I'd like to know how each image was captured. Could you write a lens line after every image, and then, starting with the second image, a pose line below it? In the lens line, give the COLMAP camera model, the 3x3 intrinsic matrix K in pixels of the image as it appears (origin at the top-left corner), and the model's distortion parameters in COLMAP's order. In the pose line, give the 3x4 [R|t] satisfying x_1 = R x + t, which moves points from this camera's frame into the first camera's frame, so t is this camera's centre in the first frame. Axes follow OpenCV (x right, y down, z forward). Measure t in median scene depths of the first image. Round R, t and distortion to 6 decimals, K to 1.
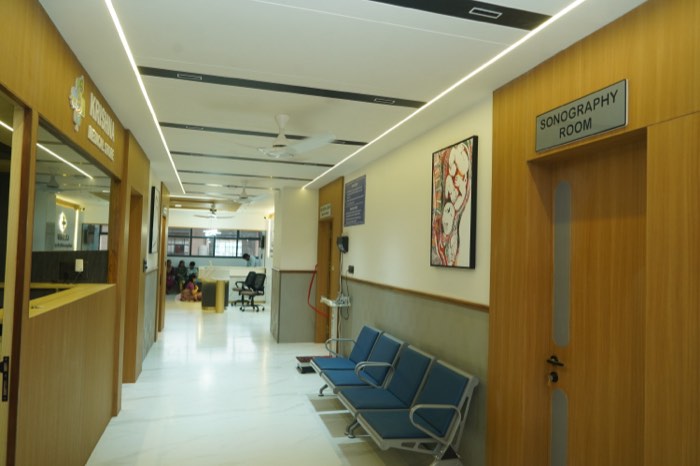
lens RADIAL K [[474.5, 0, 348.7], [0, 474.5, 234.3], [0, 0, 1]] dist [-0.016215, -0.002775]
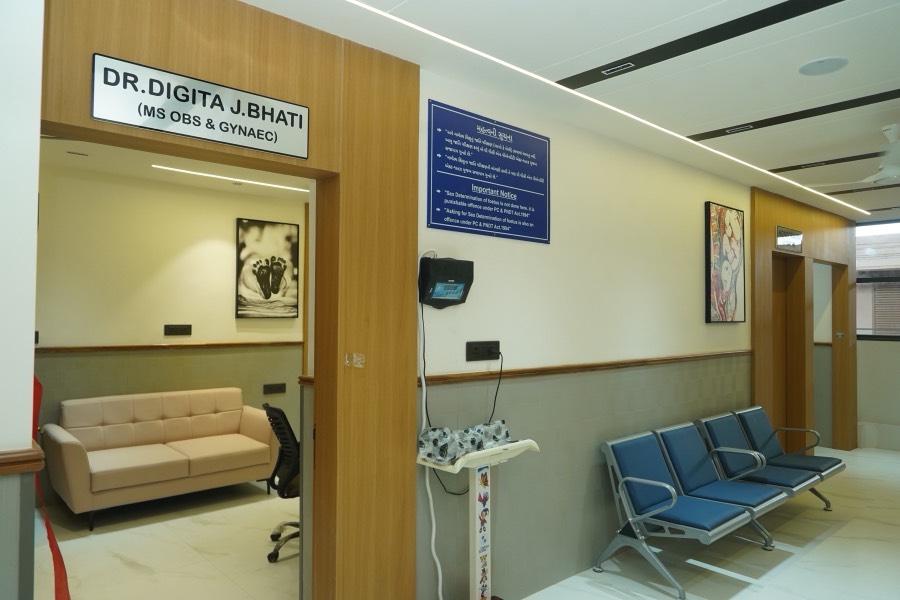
lens RADIAL K [[610.1, 0, 446.8], [0, 610.1, 299.7], [0, 0, 1]] dist [-0.016215, -0.002775]
pose [[-0.431992, -0.004045, 0.901868, -0.726280], [-0.053895, 0.998319, -0.021338, 0.079967], [-0.900265, -0.057824, -0.431484, 2.119625]]
